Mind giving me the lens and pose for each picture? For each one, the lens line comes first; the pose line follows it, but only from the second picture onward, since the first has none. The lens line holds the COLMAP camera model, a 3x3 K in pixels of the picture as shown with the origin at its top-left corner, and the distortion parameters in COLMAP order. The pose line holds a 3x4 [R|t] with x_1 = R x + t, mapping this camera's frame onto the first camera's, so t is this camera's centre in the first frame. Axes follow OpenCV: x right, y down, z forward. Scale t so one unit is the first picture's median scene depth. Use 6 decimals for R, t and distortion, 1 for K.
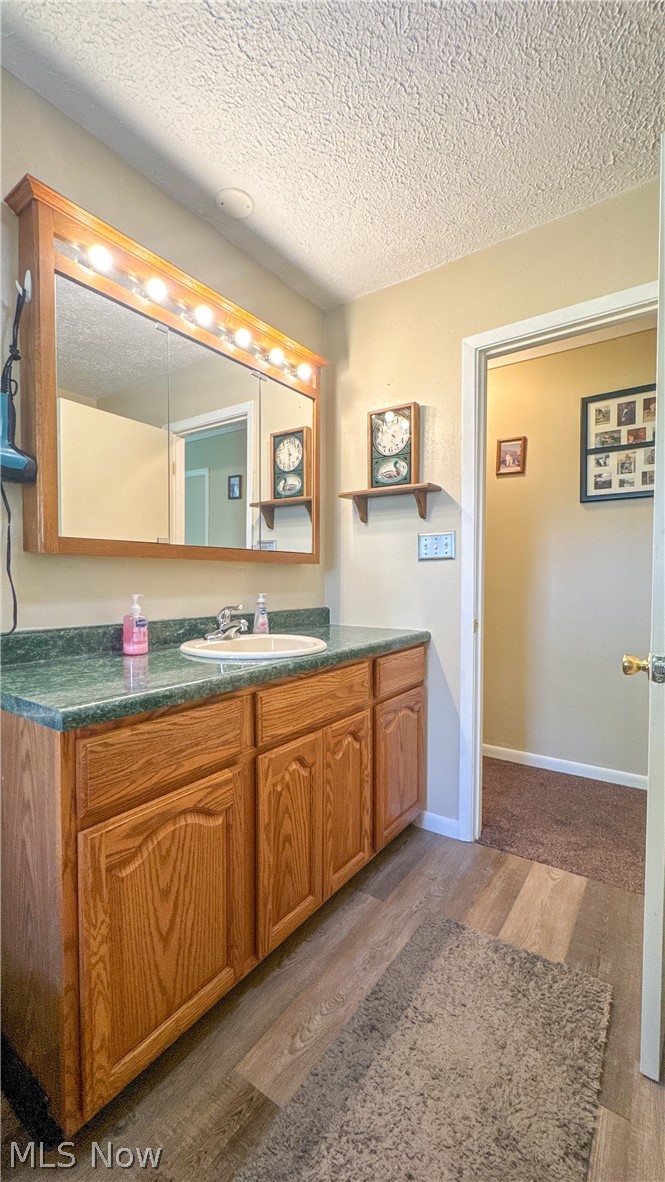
lens RADIAL K [[479.5, 0, 335.1], [0, 479.5, 590.0], [0, 0, 1]] dist [0.000879, -0.000191]
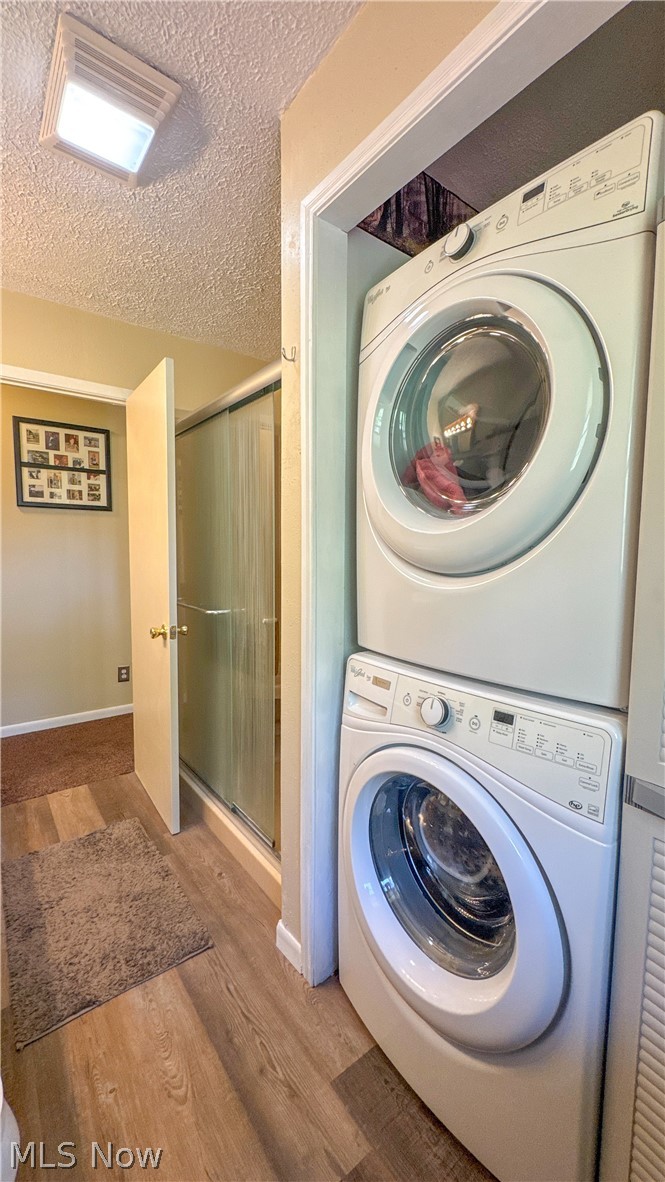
lens RADIAL K [[479.5, 0, 335.1], [0, 479.5, 590.0], [0, 0, 1]] dist [0.000879, -0.000191]
pose [[0.290543, -0.083603, 0.953203, -0.431353], [0.010172, 0.996389, 0.084290, -0.073267], [-0.956808, -0.014794, 0.290344, -0.098227]]
